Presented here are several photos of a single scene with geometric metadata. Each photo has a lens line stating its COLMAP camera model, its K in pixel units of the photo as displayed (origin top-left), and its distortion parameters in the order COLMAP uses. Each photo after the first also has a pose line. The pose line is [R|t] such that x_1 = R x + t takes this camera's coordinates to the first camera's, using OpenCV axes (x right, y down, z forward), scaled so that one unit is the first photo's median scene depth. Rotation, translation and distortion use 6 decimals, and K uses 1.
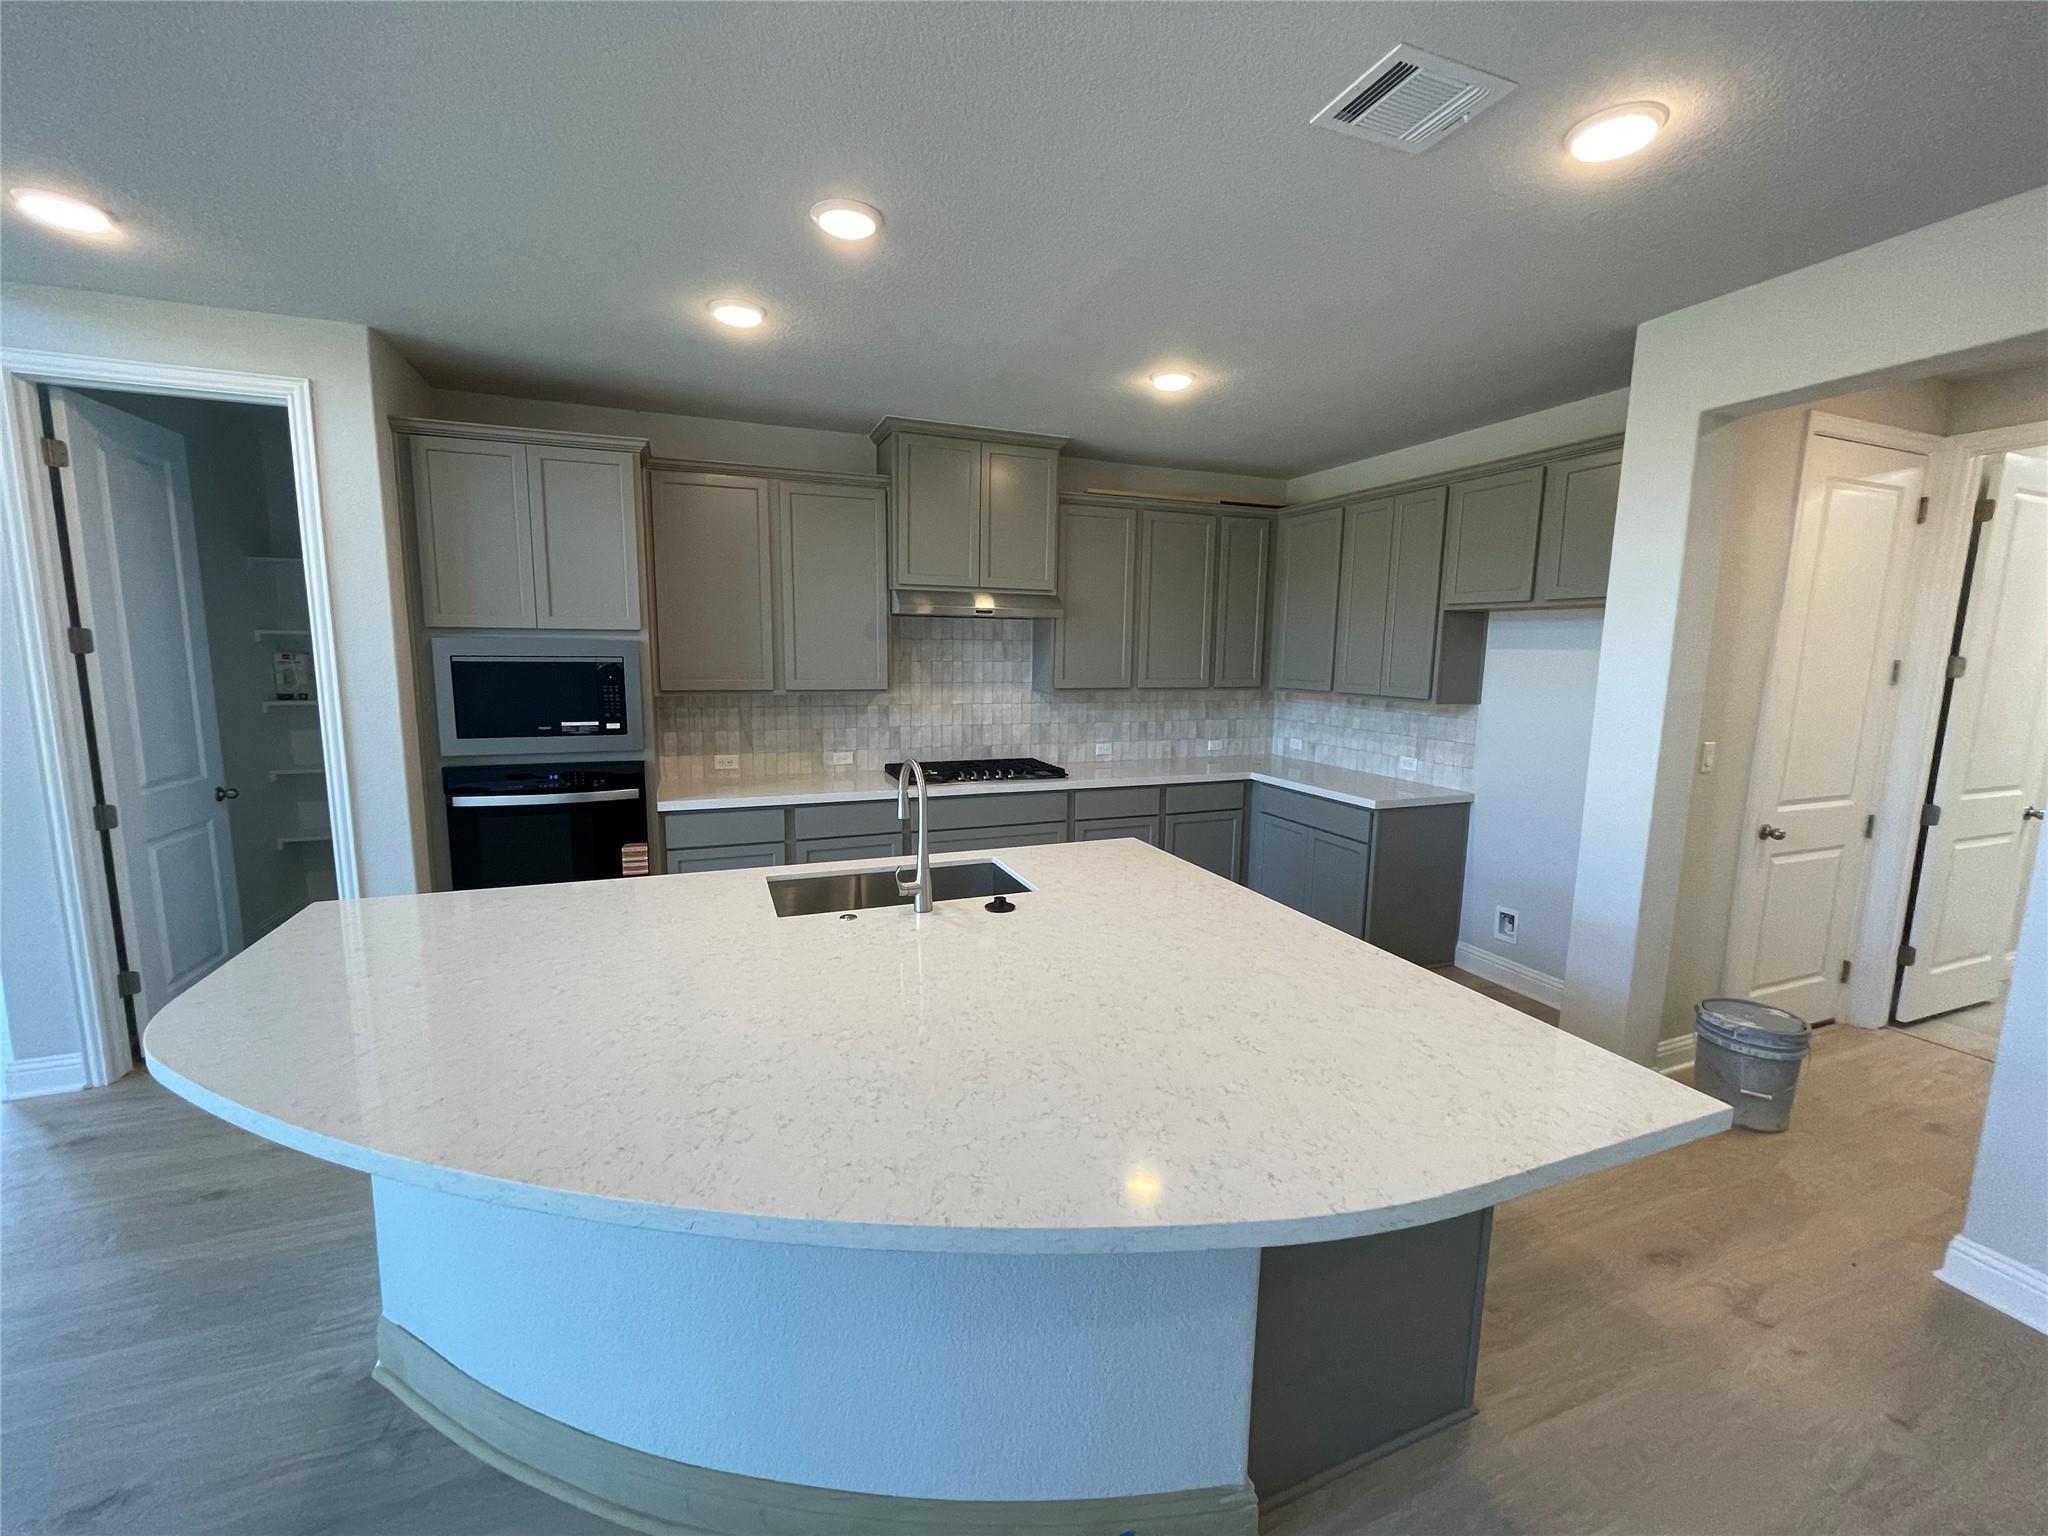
lens RADIAL K [[825.5, 0, 1025.0], [0, 825.5, 763.3], [0, 0, 1]] dist [-0.000171, -0.000416]
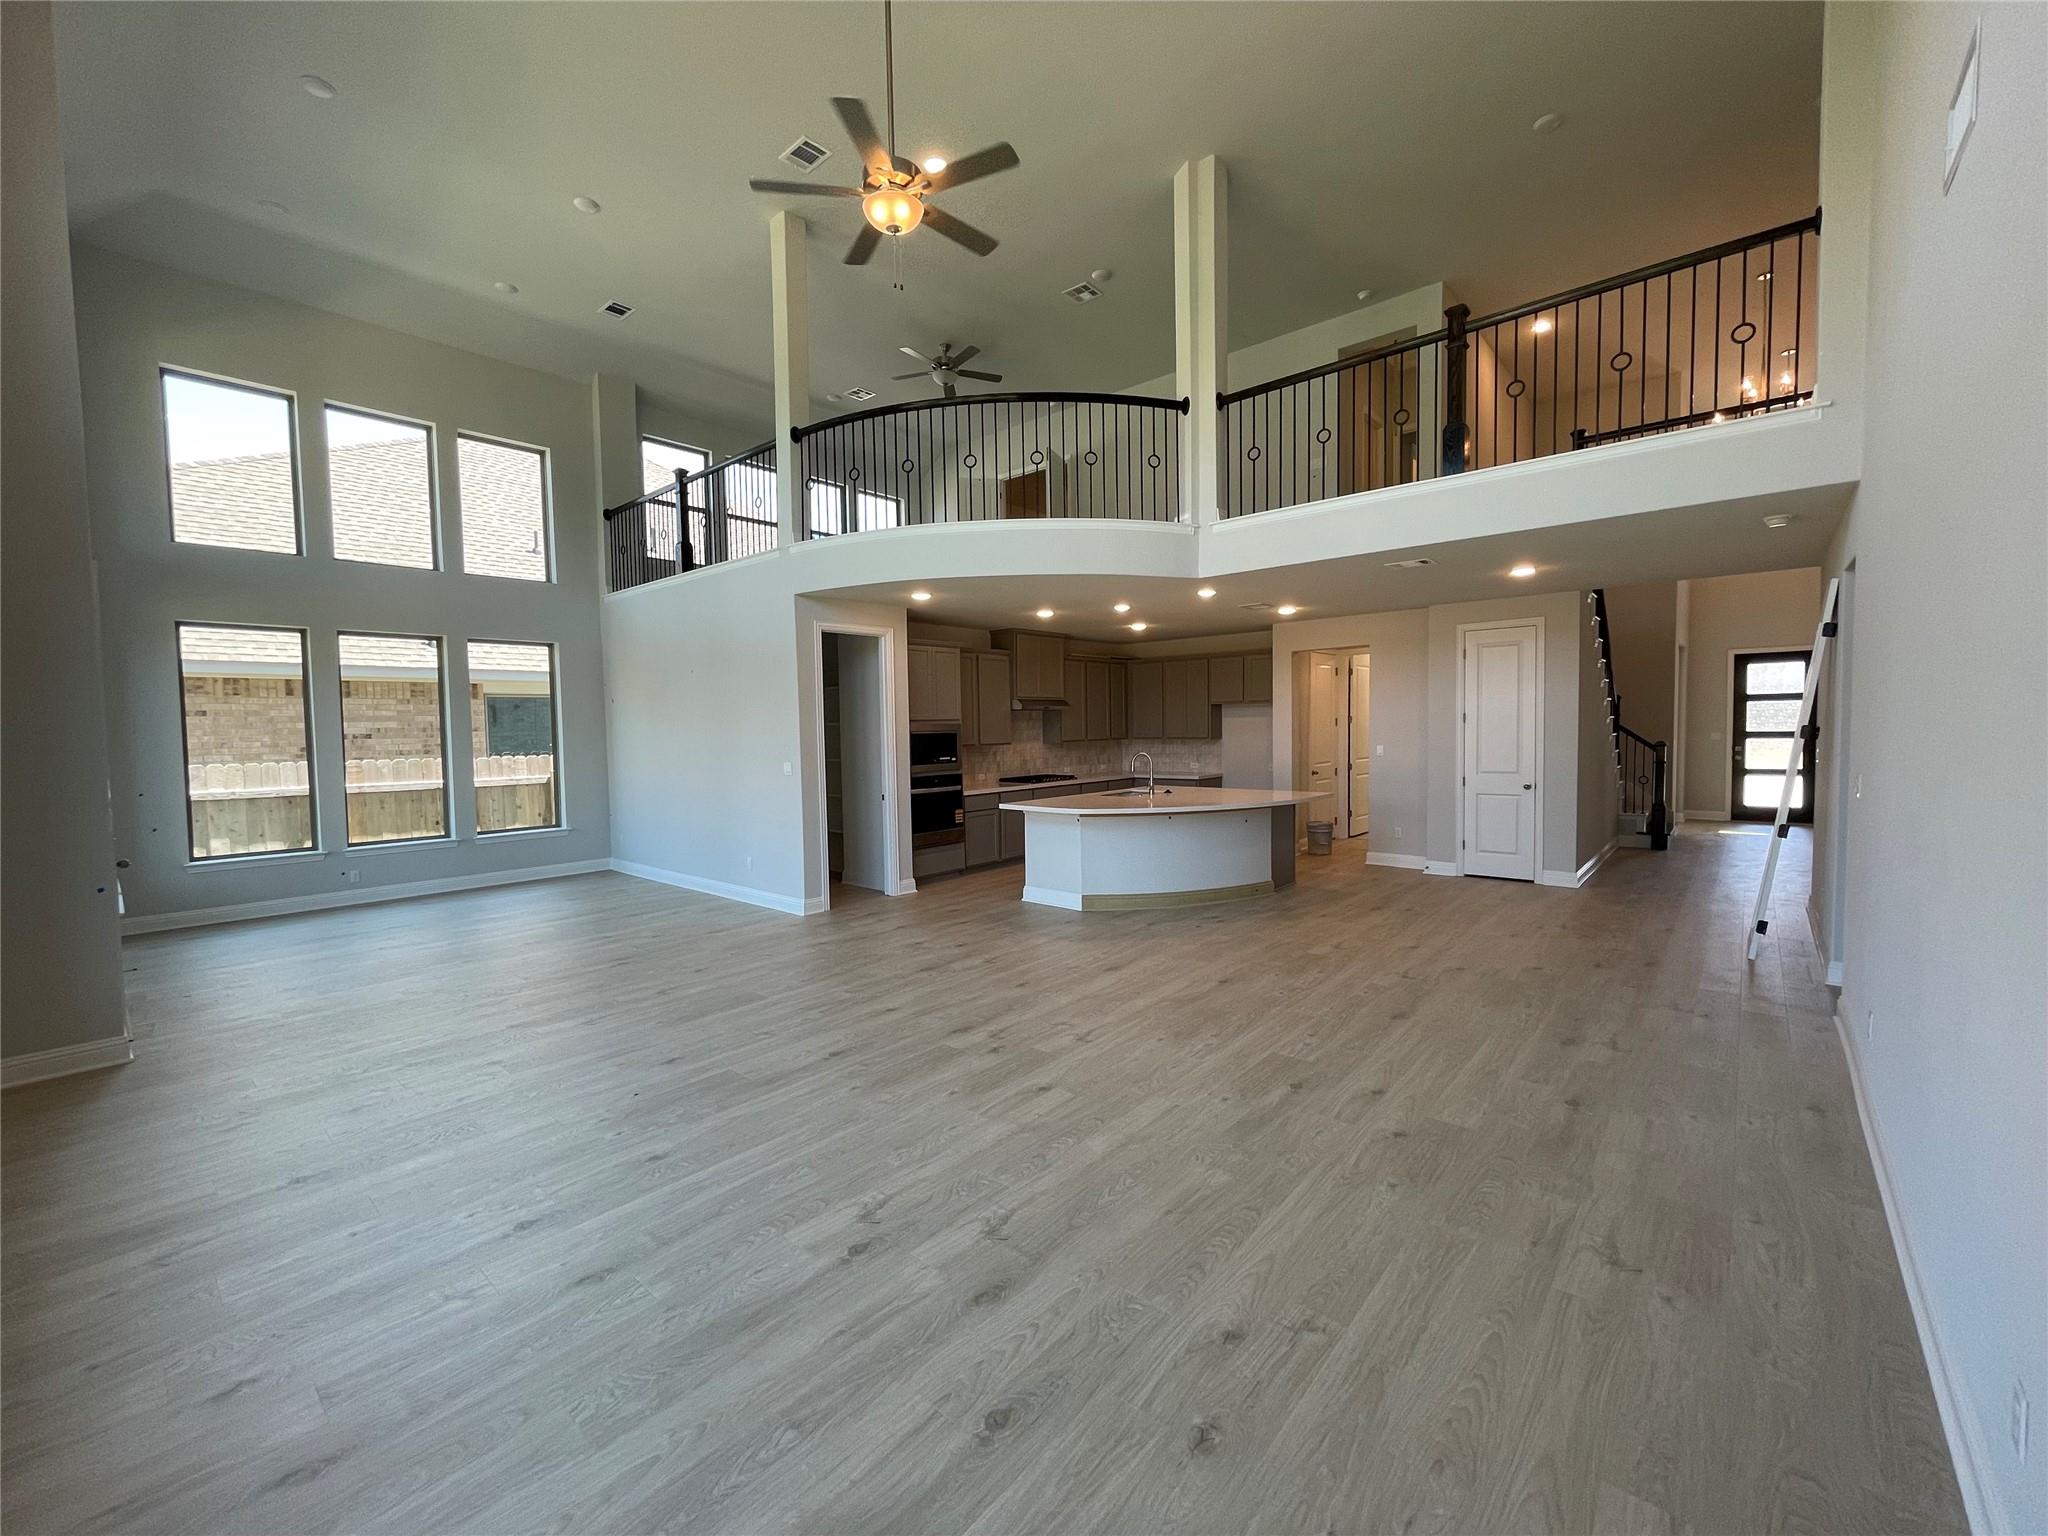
lens RADIAL K [[825.5, 0, 1025.0], [0, 825.5, 763.3], [0, 0, 1]] dist [-0.000171, -0.000416]
pose [[0.891296, -0.051915, 0.450440, -1.412943], [0.094273, 0.992932, -0.072102, 0.161185], [-0.443513, 0.106729, 0.889891, -1.242911]]
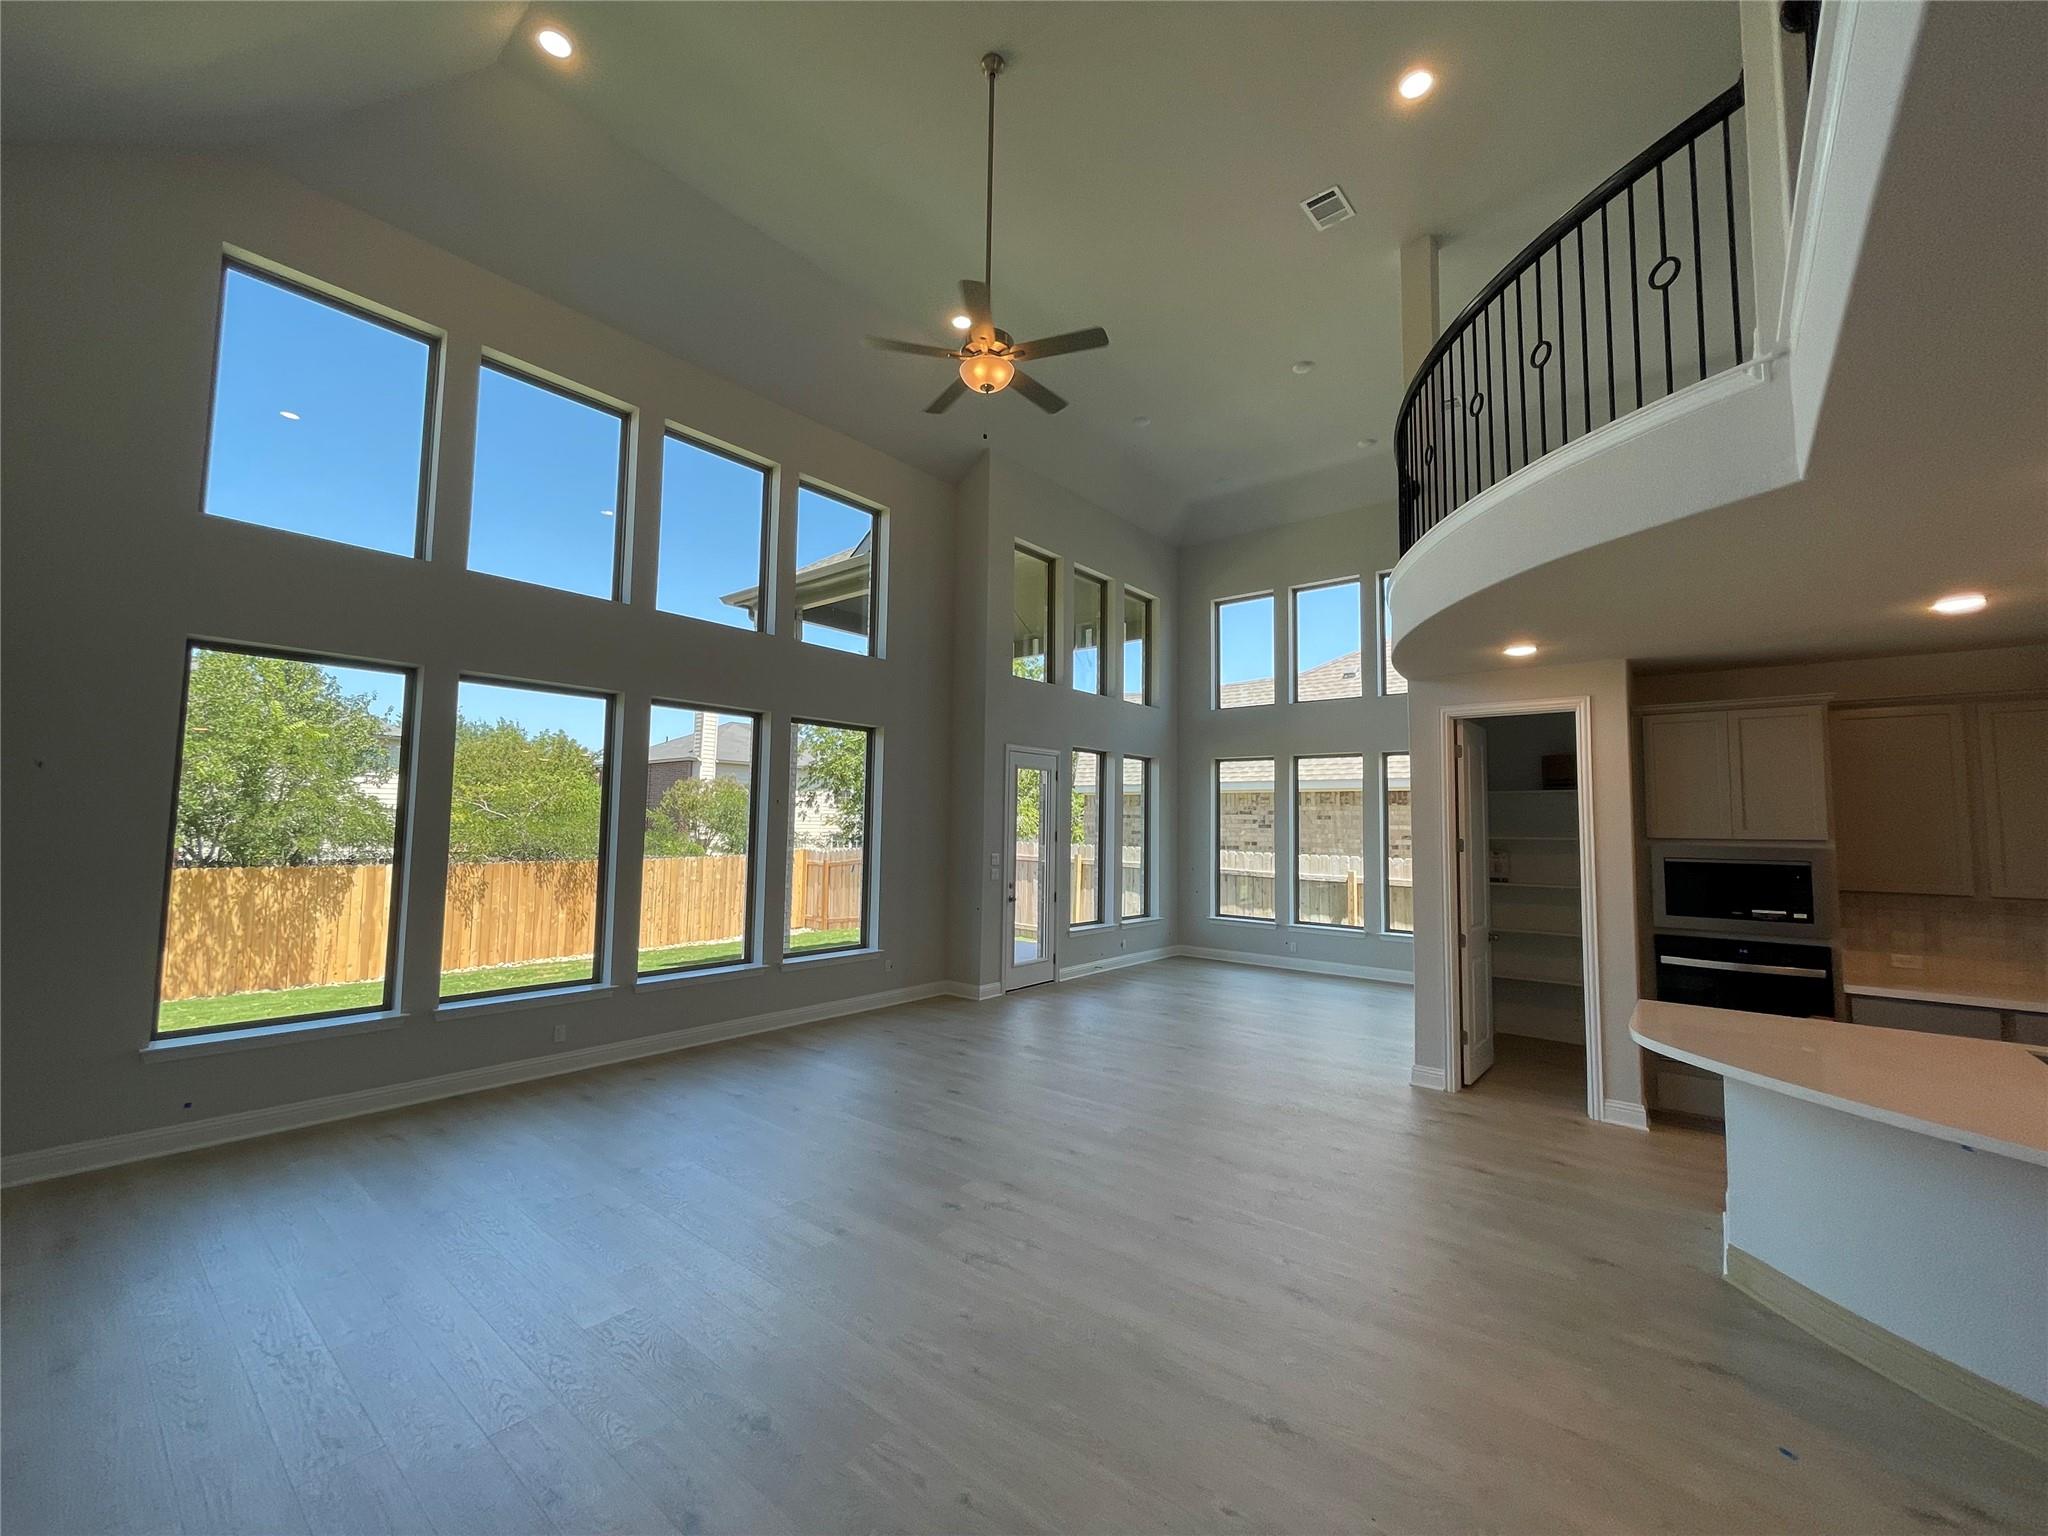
lens RADIAL K [[825.5, 0, 1025.0], [0, 825.5, 763.3], [0, 0, 1]] dist [-0.000171, -0.000416]
pose [[0.487720, -0.073649, -0.869888, 0.036561], [-0.131449, 0.978879, -0.156577, 0.080109], [0.863047, 0.190712, 0.467738, -0.661015]]
